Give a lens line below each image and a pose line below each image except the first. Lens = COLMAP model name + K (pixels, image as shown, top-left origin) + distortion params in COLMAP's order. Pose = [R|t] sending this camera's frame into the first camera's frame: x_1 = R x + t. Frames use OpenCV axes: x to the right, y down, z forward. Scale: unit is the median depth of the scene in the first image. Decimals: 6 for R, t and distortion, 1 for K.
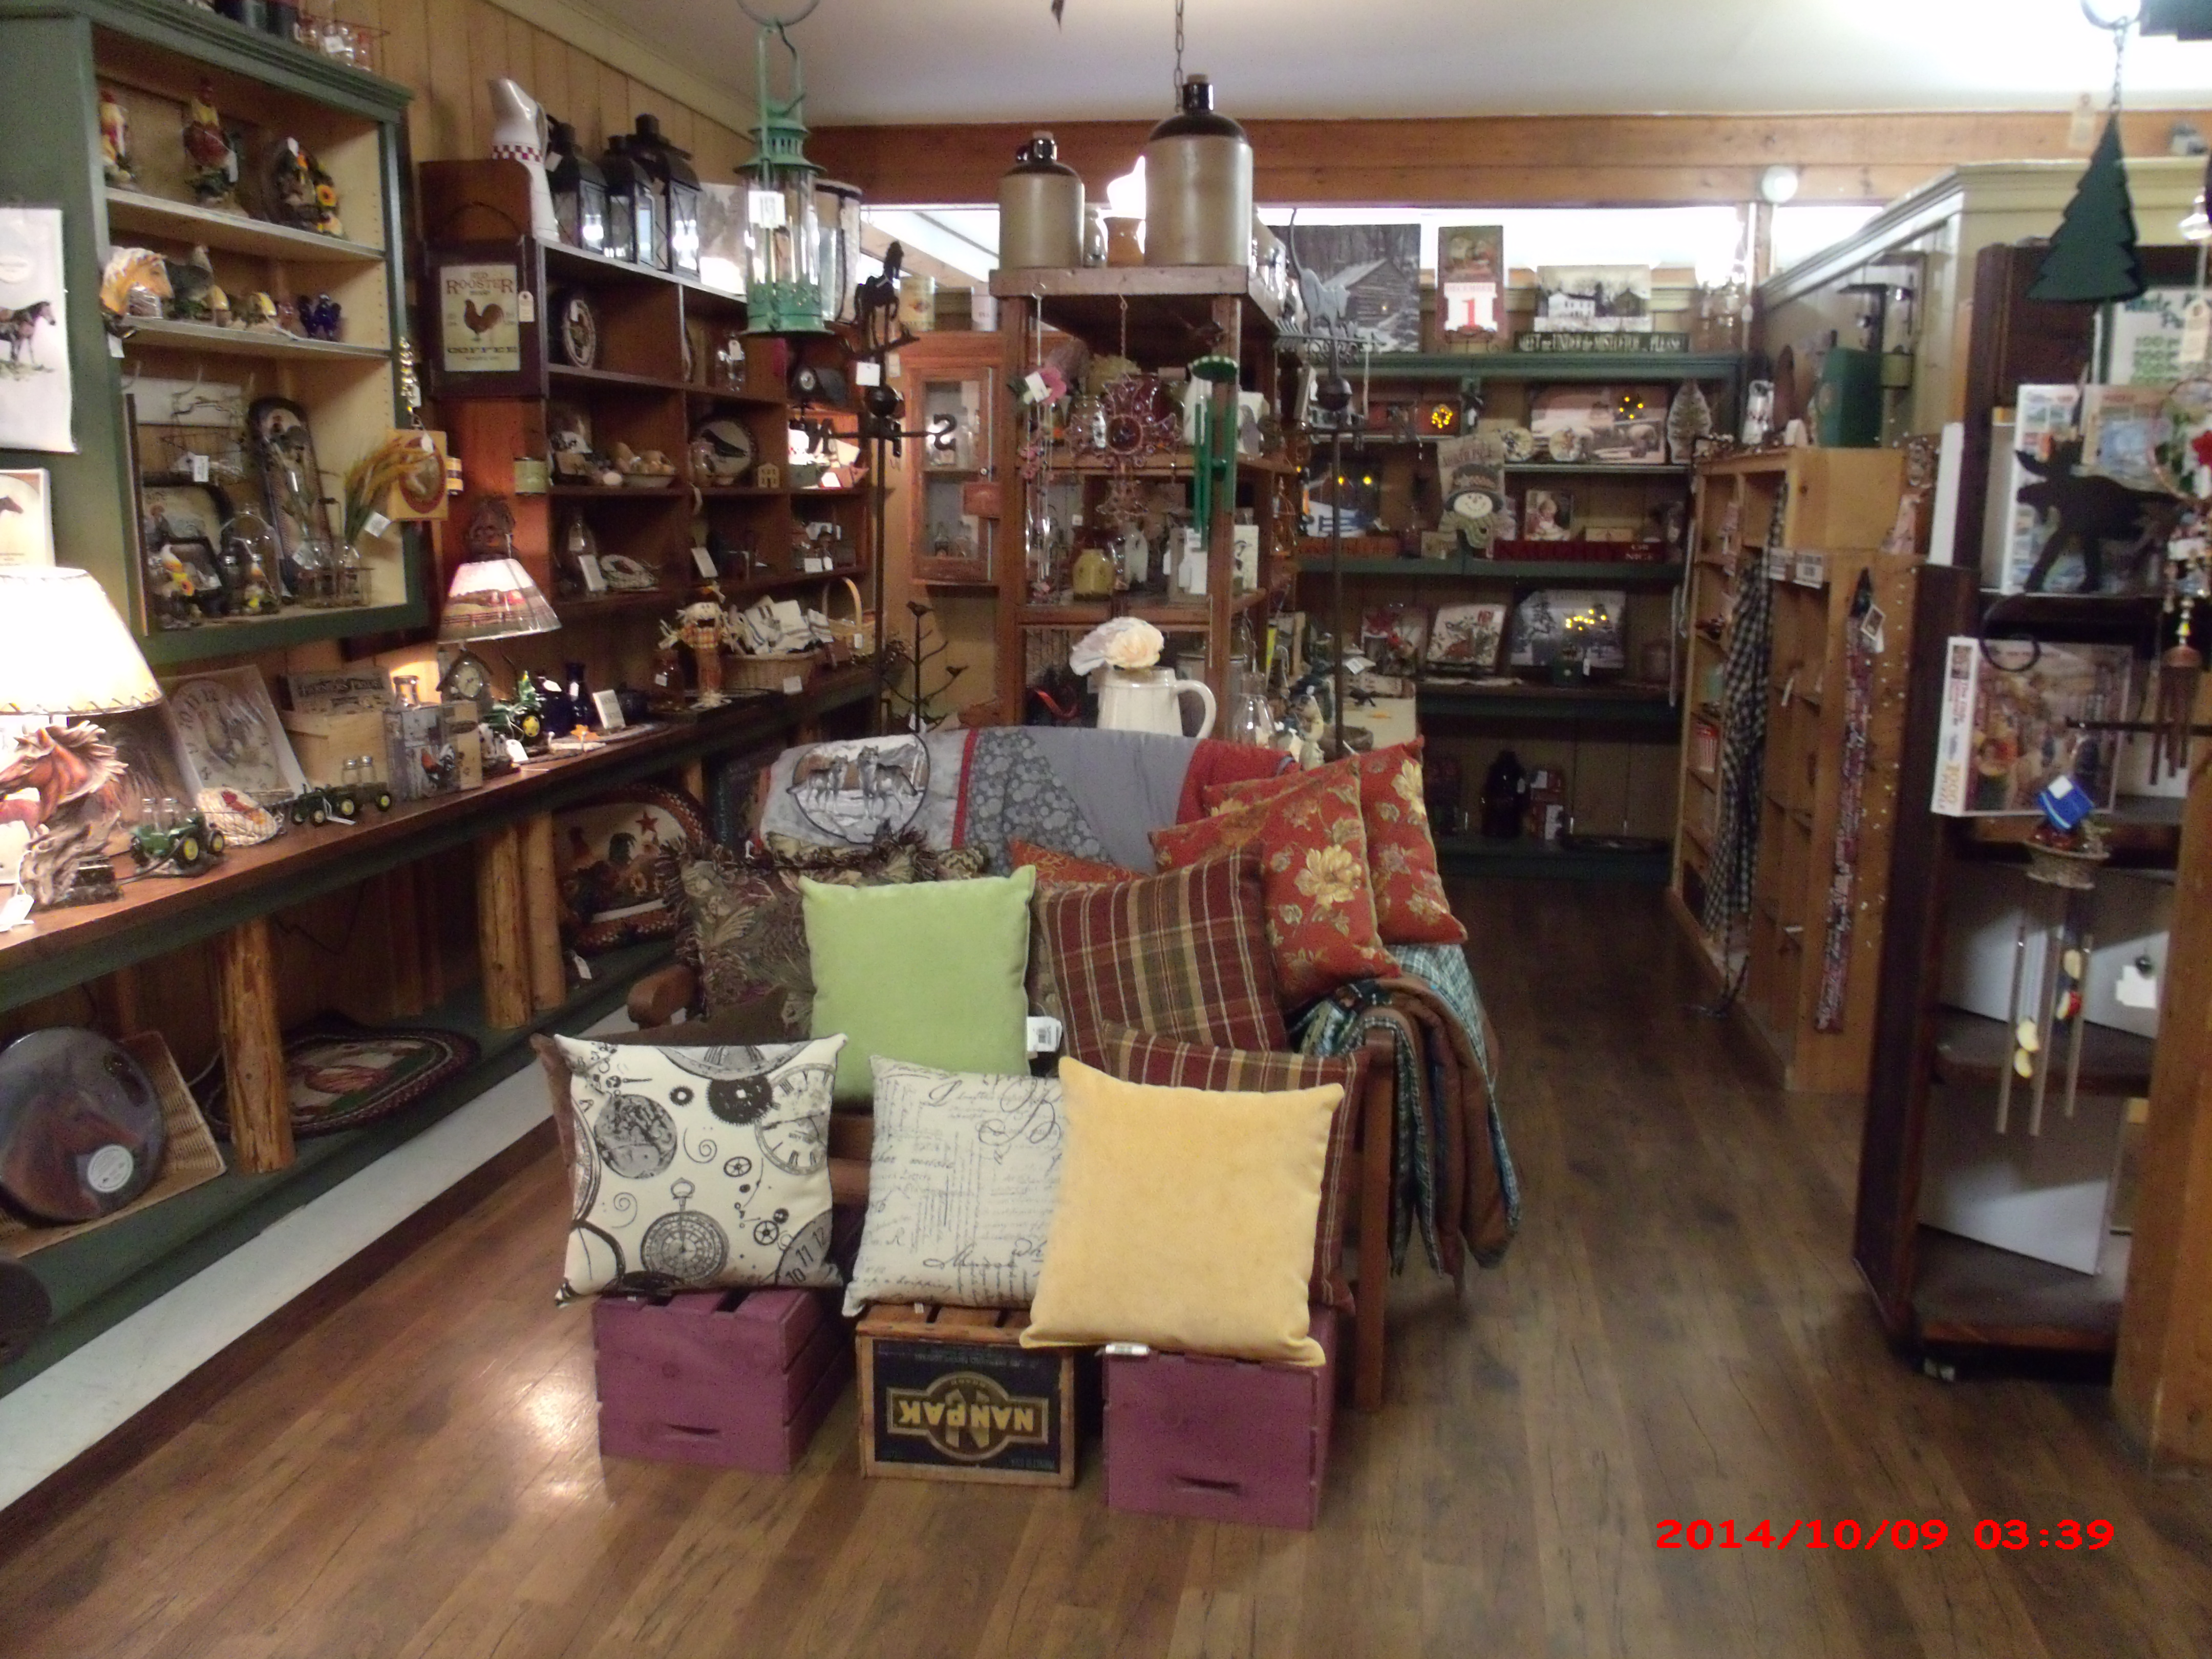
lens RADIAL K [[1760.4, 0, 1106.0], [0, 1760.4, 829.5], [0, 0, 1]] dist [-0.059106, 0.046412]
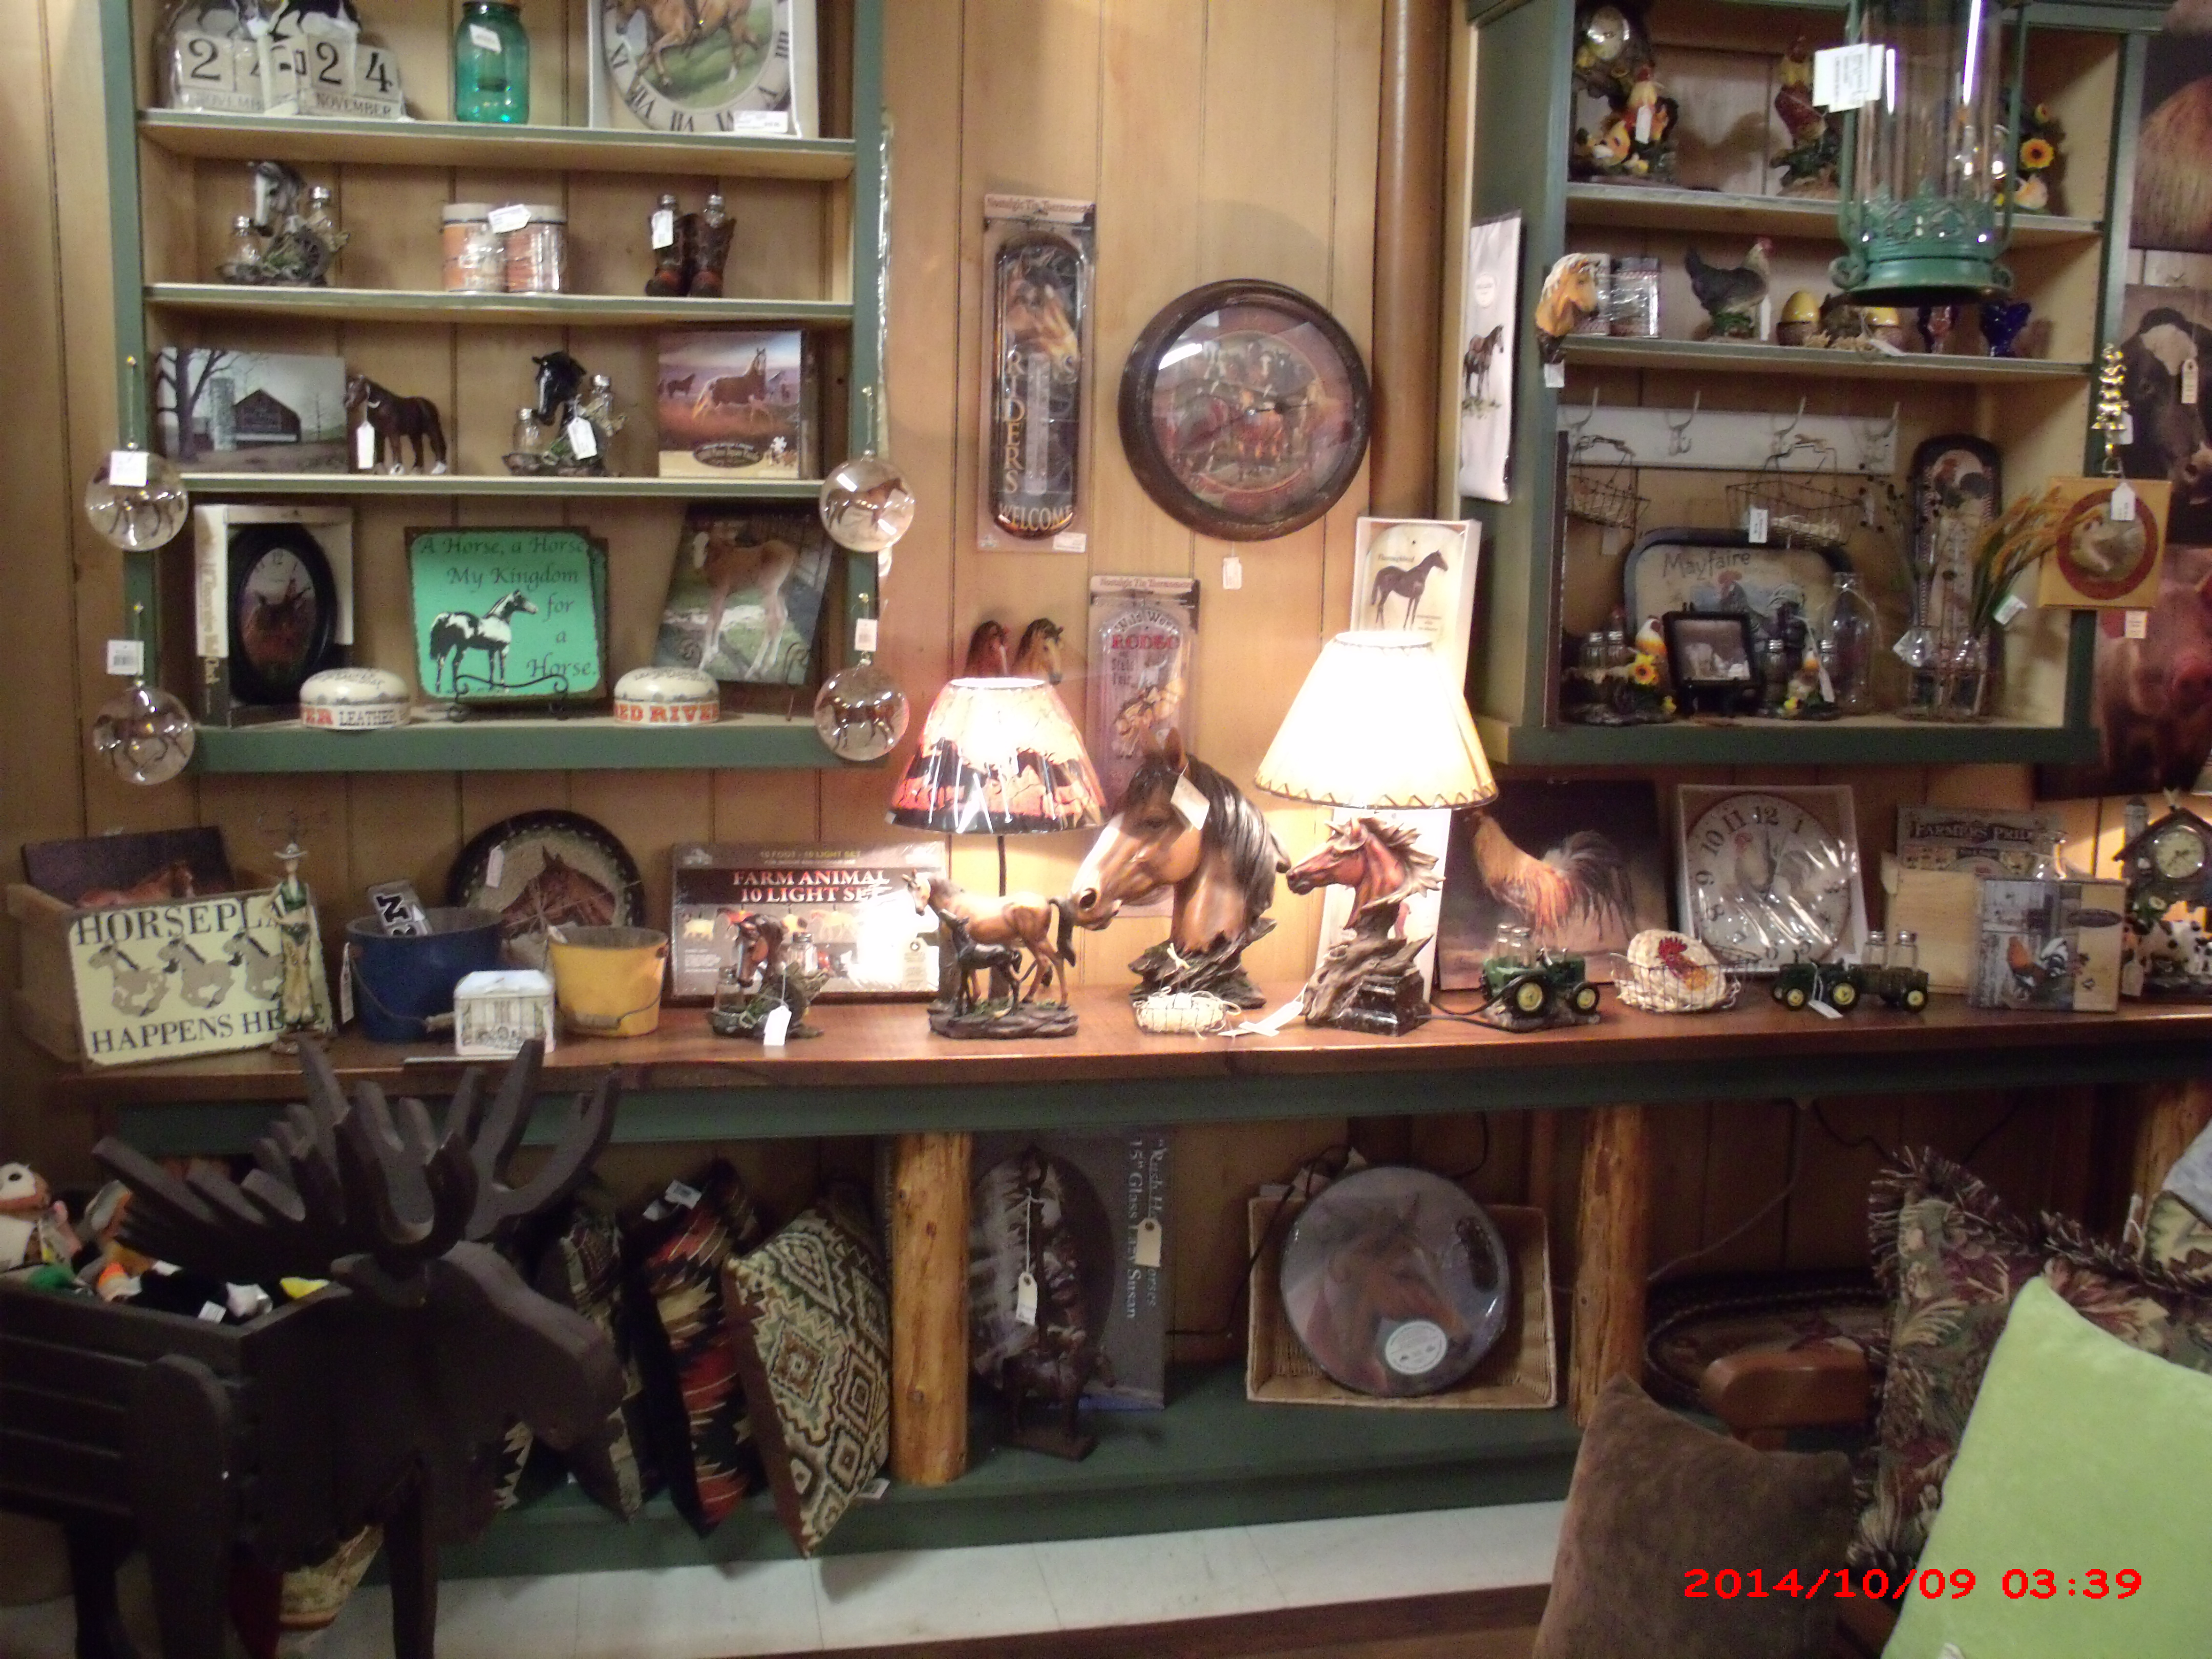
lens RADIAL K [[2107.4, 0, 1106.0], [0, 2107.4, 829.5], [0, 0, 1]] dist [-0.162463, 0.175667]
pose [[0.363743, 0.136870, -0.921389, 0.237023], [-0.196827, 0.978106, 0.067593, -0.078873], [0.910467, 0.156768, 0.382719, 0.394240]]
